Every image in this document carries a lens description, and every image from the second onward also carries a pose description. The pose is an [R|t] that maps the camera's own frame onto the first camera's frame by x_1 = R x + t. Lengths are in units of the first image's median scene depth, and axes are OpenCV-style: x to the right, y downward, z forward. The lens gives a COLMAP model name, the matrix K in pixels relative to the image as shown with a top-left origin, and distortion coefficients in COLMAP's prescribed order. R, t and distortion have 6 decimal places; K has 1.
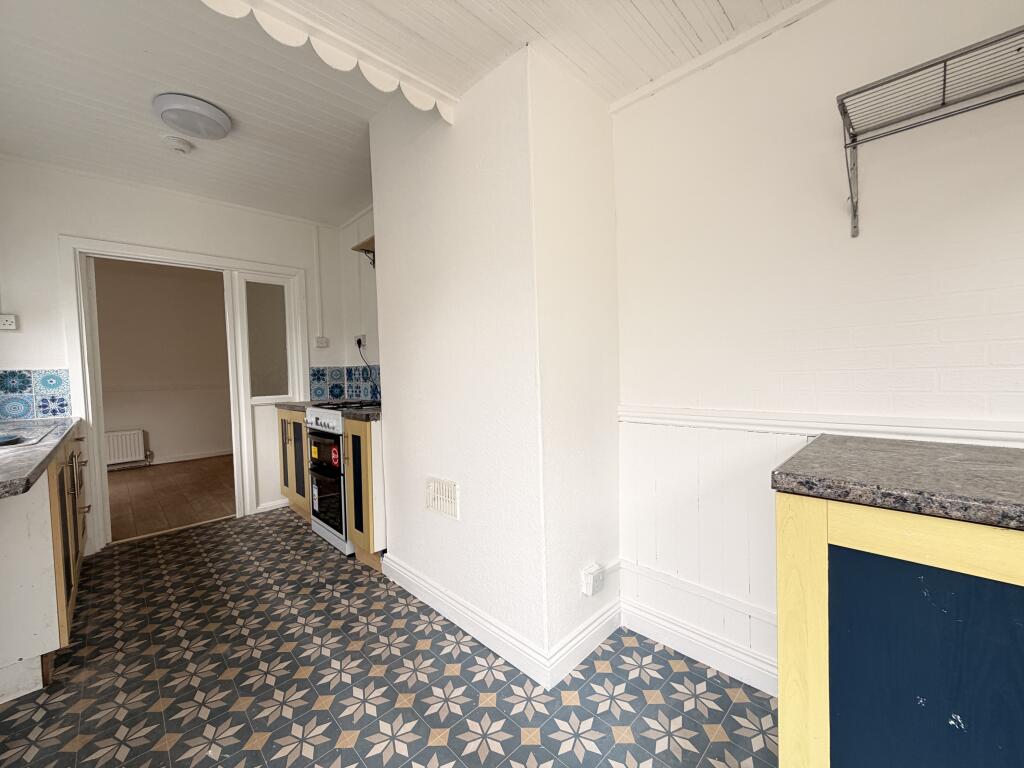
lens RADIAL K [[408.9, 0, 510.5], [0, 408.9, 384.0], [0, 0, 1]] dist [0.002838, 0.000086]
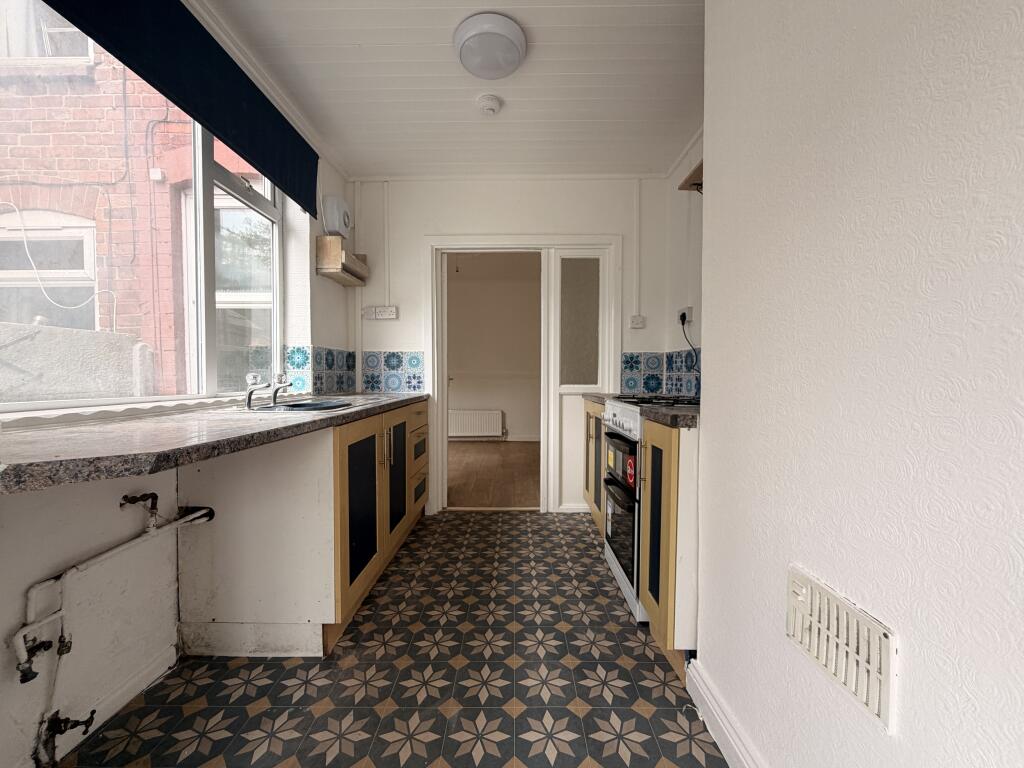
lens RADIAL K [[408.9, 0, 508.3], [0, 408.9, 386.0], [0, 0, 1]] dist [0.002838, 0.000086]
pose [[0.703542, 0.046701, -0.709118, -0.083835], [-0.043679, 0.998793, 0.022443, 0.024094], [0.709310, 0.015184, 0.704733, 0.342924]]
